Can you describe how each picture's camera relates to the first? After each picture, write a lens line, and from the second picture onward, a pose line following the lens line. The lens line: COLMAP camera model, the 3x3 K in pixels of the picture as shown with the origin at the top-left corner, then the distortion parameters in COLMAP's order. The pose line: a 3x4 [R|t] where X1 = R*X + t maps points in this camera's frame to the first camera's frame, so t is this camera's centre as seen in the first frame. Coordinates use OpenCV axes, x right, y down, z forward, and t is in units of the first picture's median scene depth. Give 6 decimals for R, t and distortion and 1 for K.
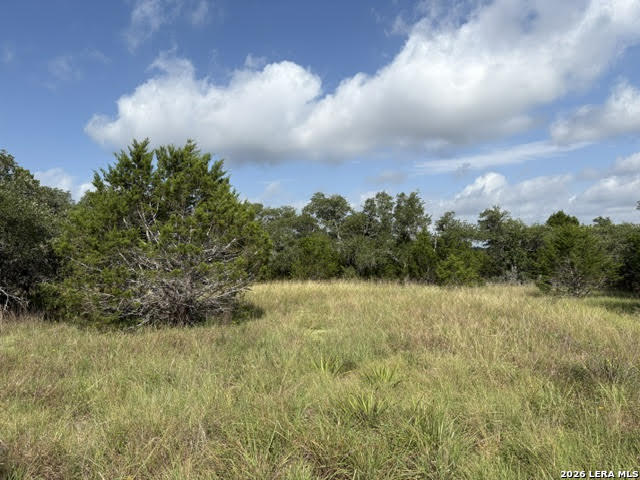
lens RADIAL K [[469.3, 0, 322.6], [0, 469.3, 243.9], [0, 0, 1]] dist [0.023197, -0.053032]
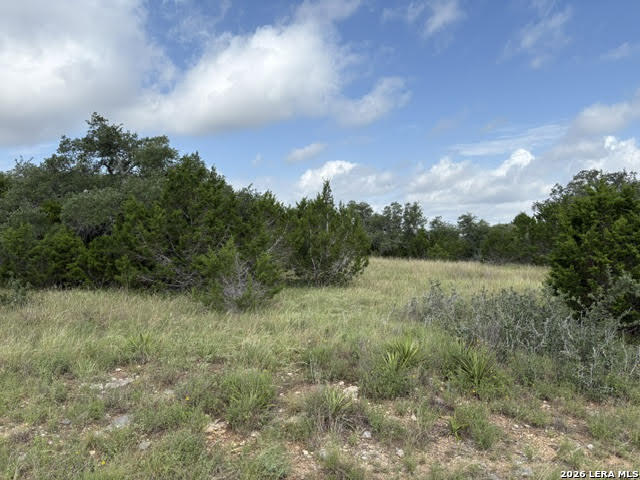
lens RADIAL K [[469.3, 0, 317.5], [0, 469.3, 236.7], [0, 0, 1]] dist [0.023197, -0.053032]
pose [[0.999759, 0.011321, -0.018821, -0.098235], [-0.010996, 0.999790, 0.017269, -0.021262], [0.019013, -0.017058, 0.999674, -0.546290]]
